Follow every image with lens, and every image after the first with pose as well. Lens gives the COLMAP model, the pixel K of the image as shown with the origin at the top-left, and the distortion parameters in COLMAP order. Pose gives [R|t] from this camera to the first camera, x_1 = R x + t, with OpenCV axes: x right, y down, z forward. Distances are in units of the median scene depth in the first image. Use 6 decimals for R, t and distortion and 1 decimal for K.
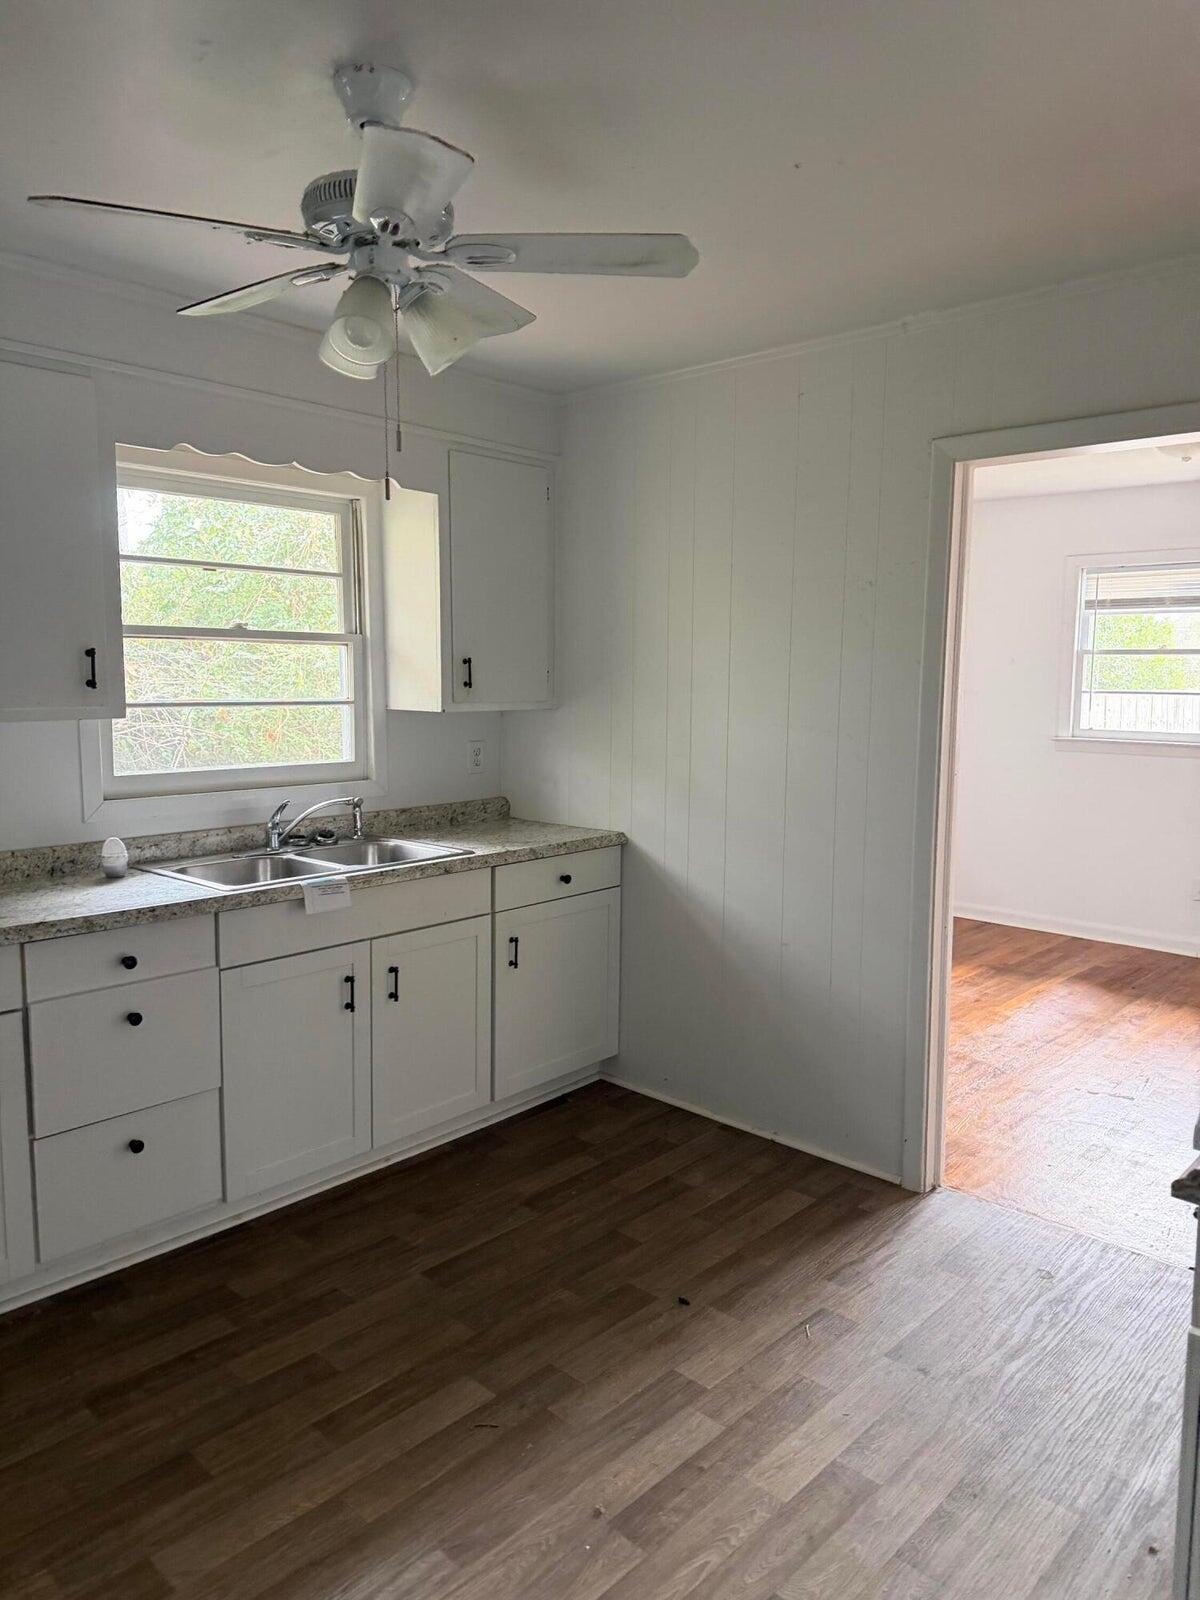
lens RADIAL K [[1084.6, 0, 649.5], [0, 1084.6, 810.6], [0, 0, 1]] dist [0.016886, -0.012064]
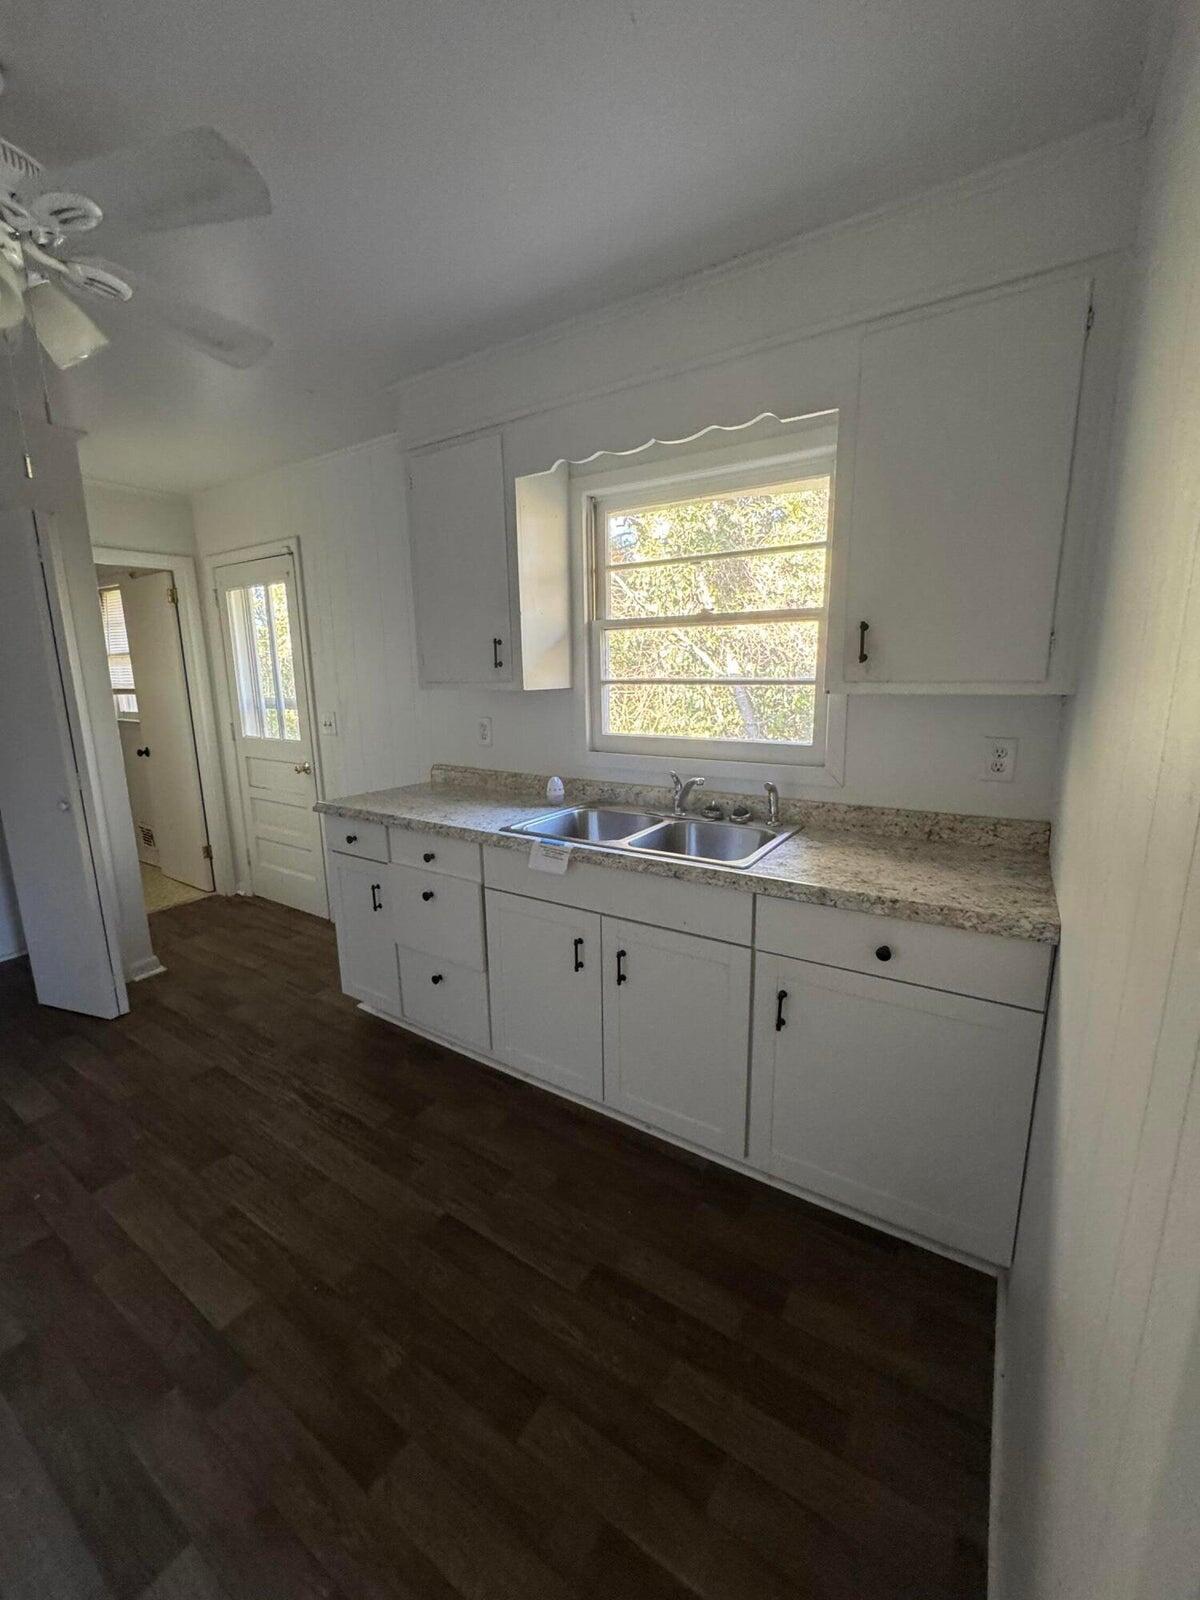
lens RADIAL K [[644.8, 0, 603.9], [0, 644.8, 800.7], [0, 0, 1]] dist [-0.009659, 0.001139]
pose [[0.137427, 0.183849, -0.973300, 0.319508], [-0.111689, 0.979233, 0.169200, -0.090651], [0.984195, 0.085455, 0.155107, 0.915732]]
